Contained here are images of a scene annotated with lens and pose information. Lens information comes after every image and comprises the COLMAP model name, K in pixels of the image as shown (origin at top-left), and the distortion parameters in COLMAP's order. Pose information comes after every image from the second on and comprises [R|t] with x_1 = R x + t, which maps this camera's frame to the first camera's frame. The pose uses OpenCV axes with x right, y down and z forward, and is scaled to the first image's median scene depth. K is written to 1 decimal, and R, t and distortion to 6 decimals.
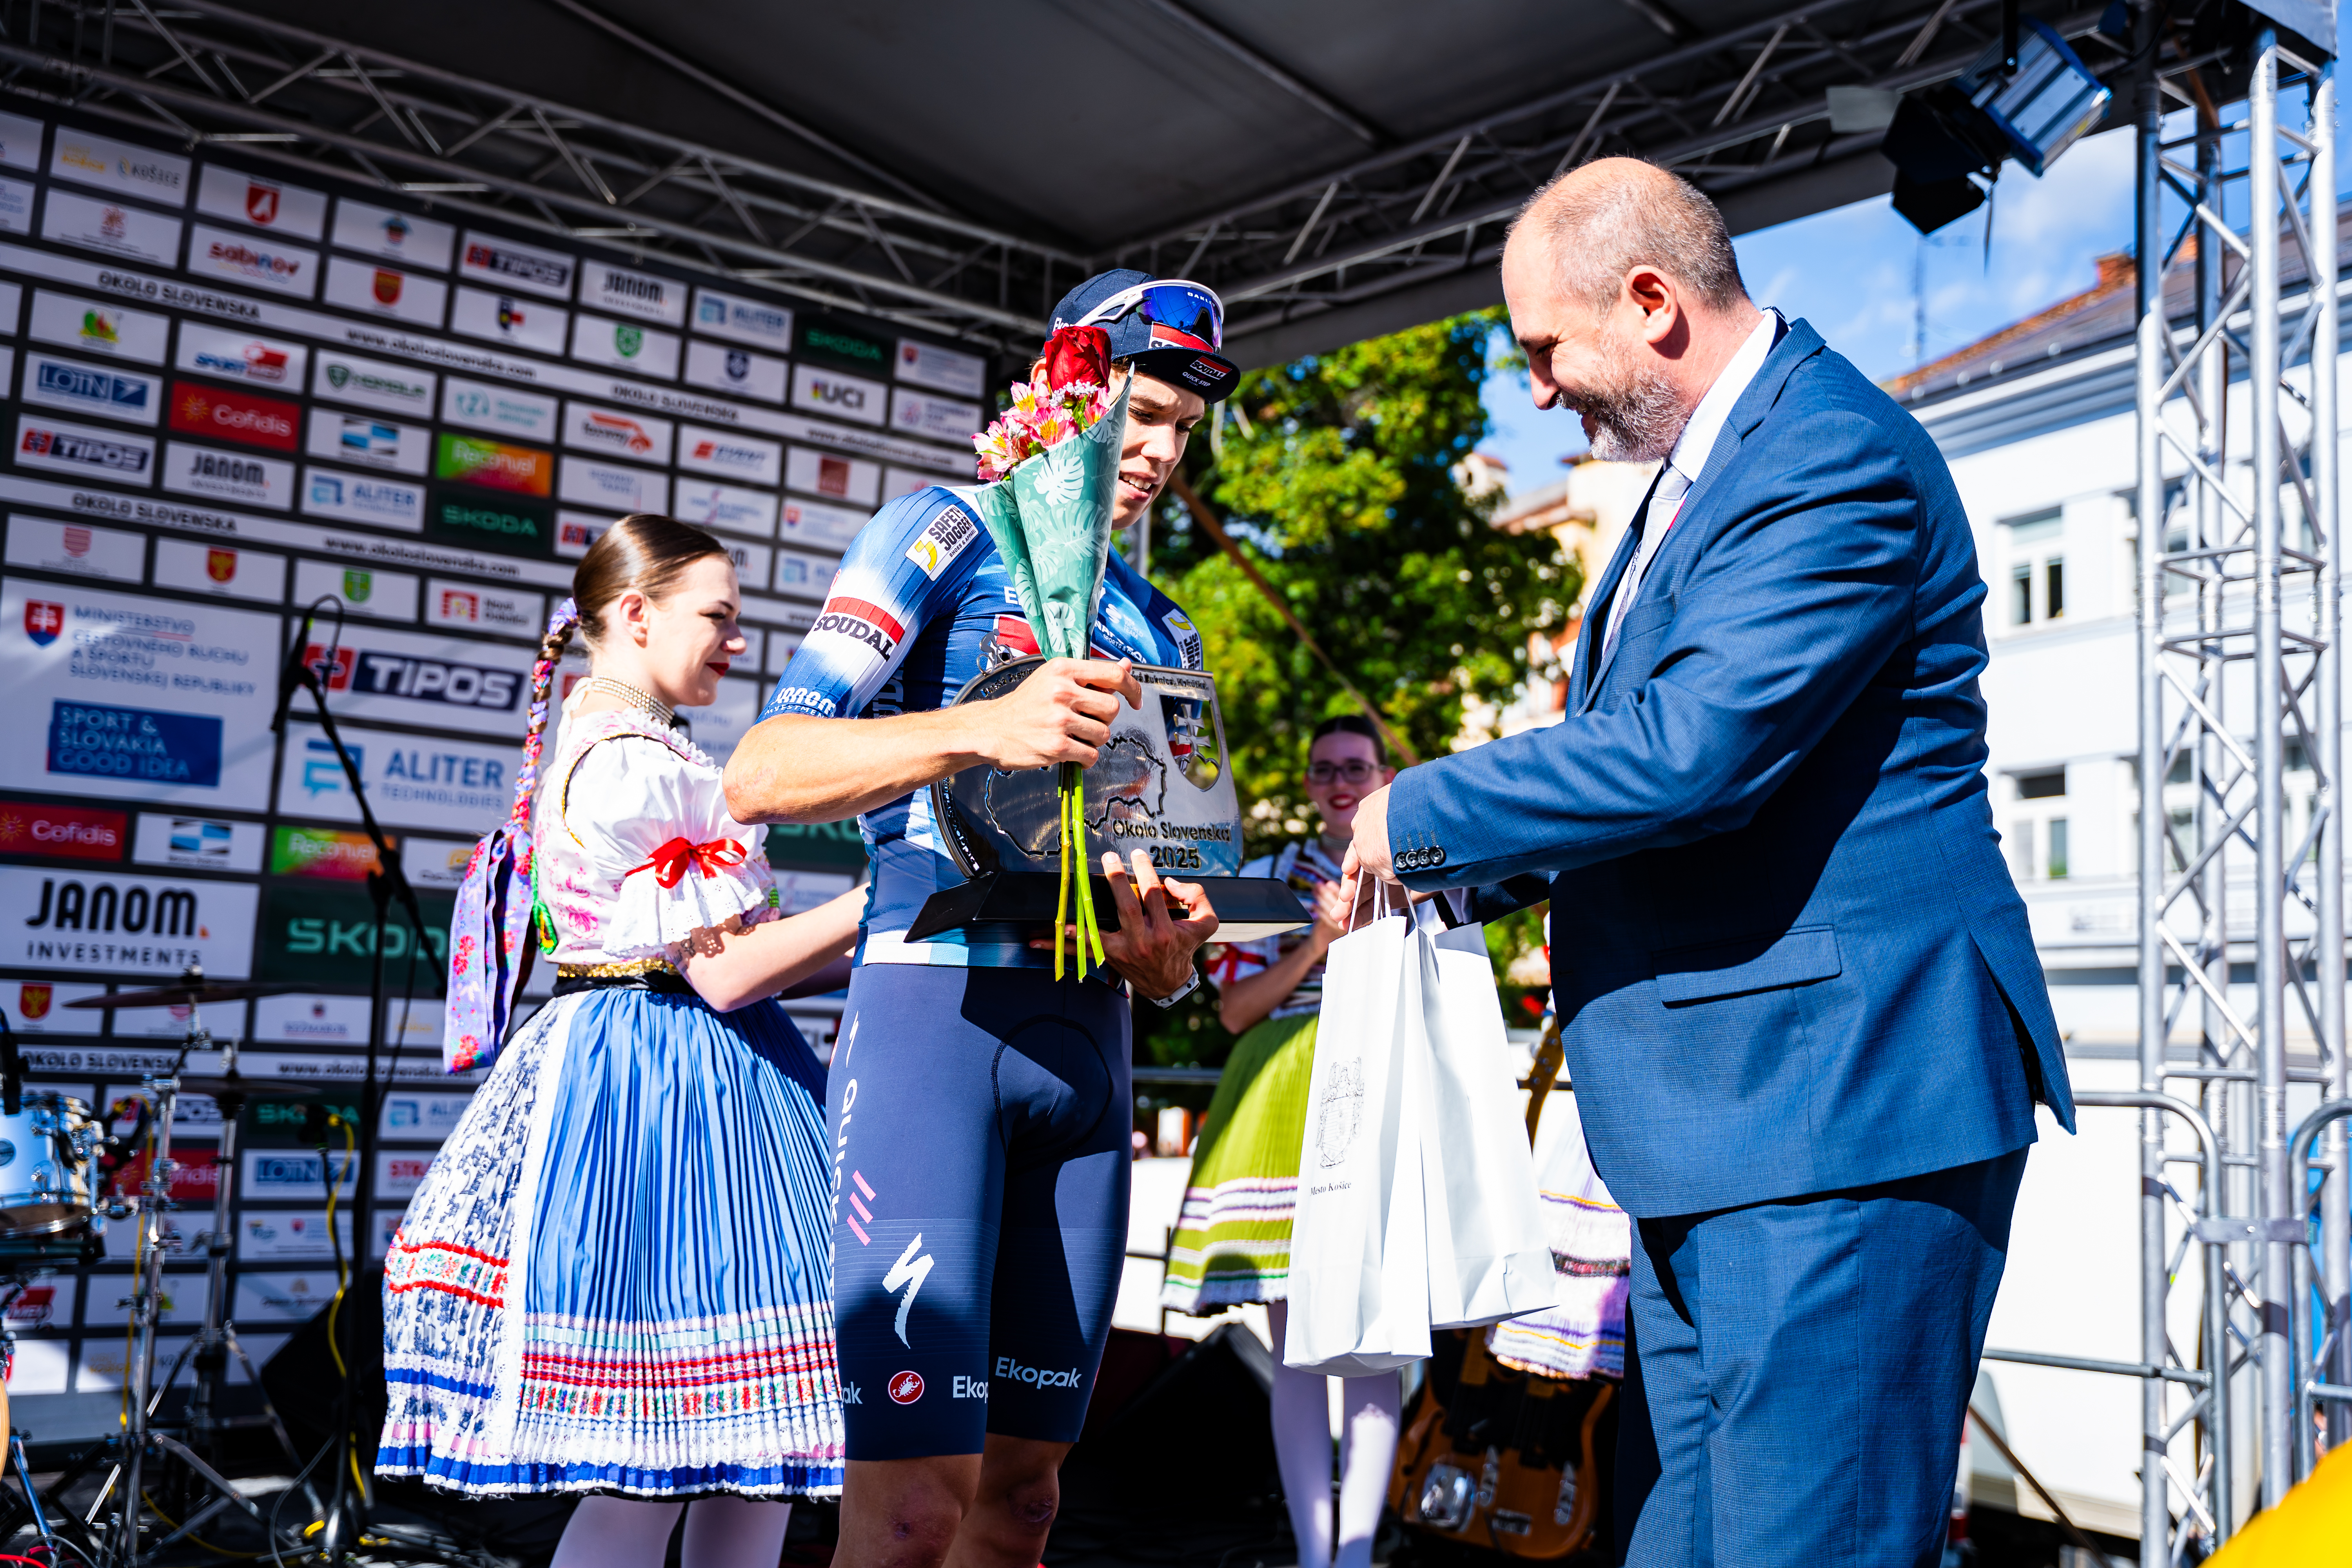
lens RADIAL K [[2465.0, 0, 1176.0], [0, 2465.0, 784.0], [0, 0, 1]] dist [-0.002791, -0.016799]
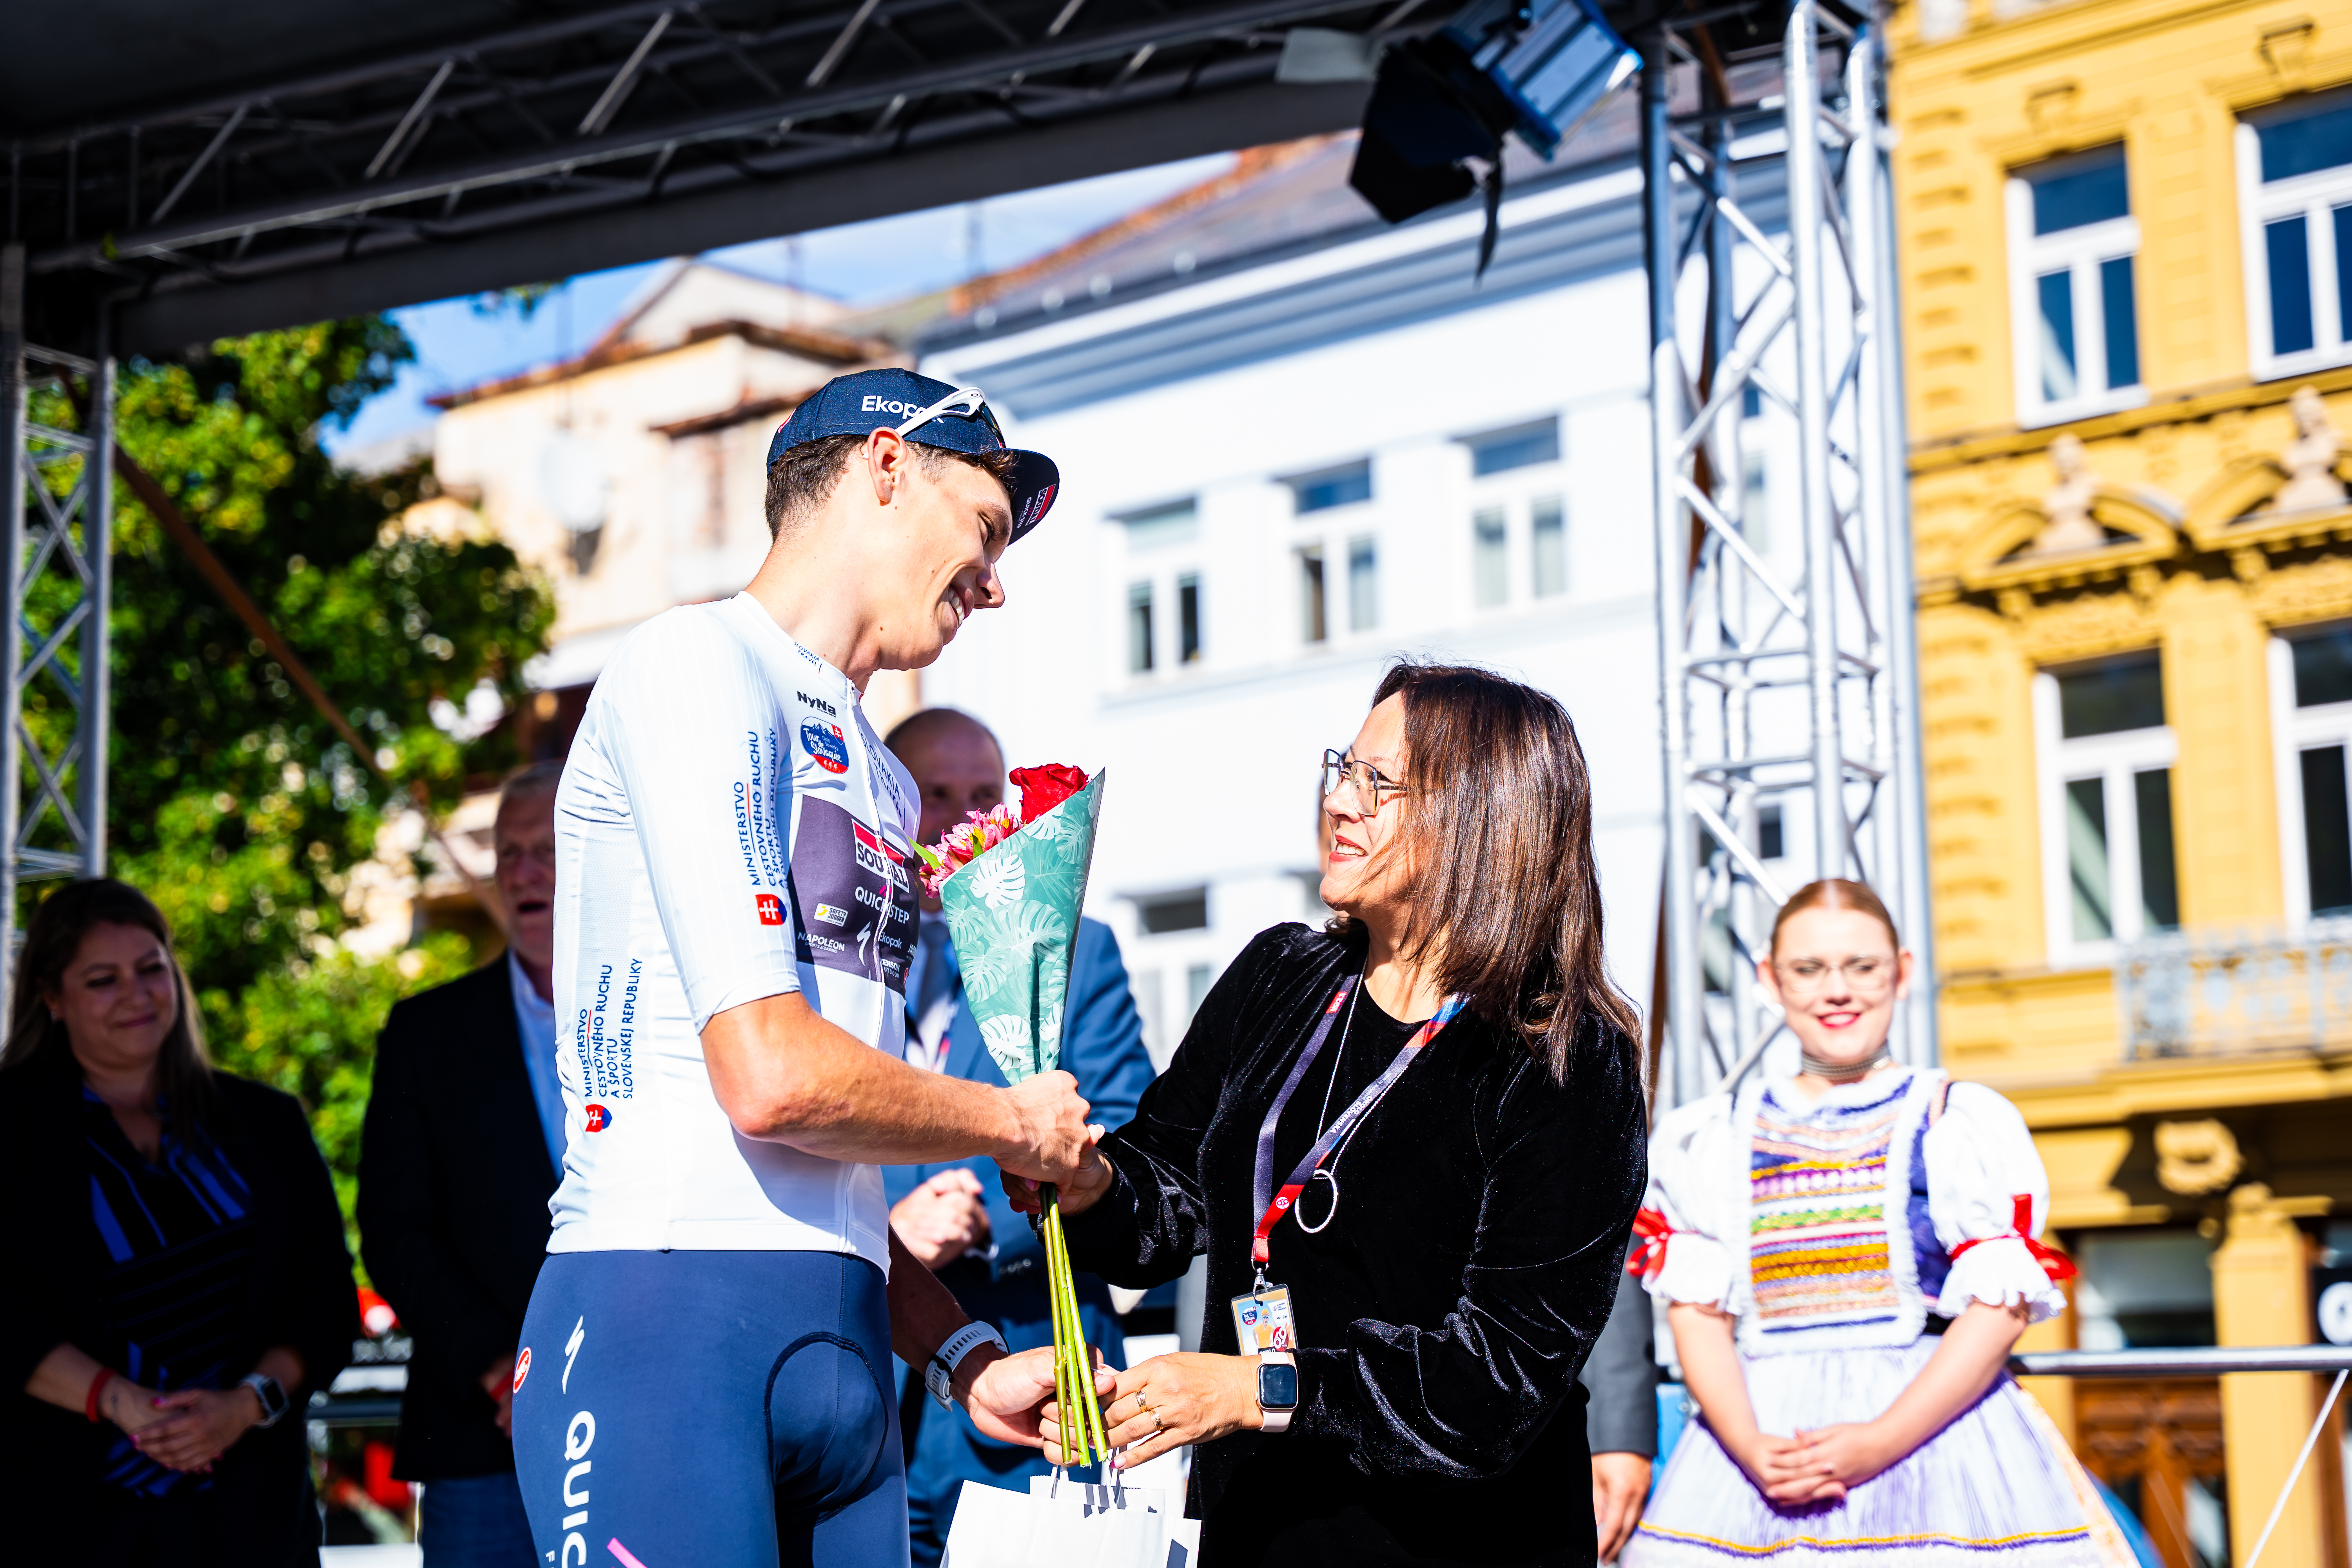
lens RADIAL K [[4126.0, 0, 1176.0], [0, 4126.0, 784.0], [0, 0, 1]] dist [0.015763, 0.104719]
pose [[0.931864, -0.005940, 0.362760, -0.211503], [0.017037, 0.999479, -0.027400, -0.020761], [-0.362408, 0.031713, 0.931480, -0.133512]]
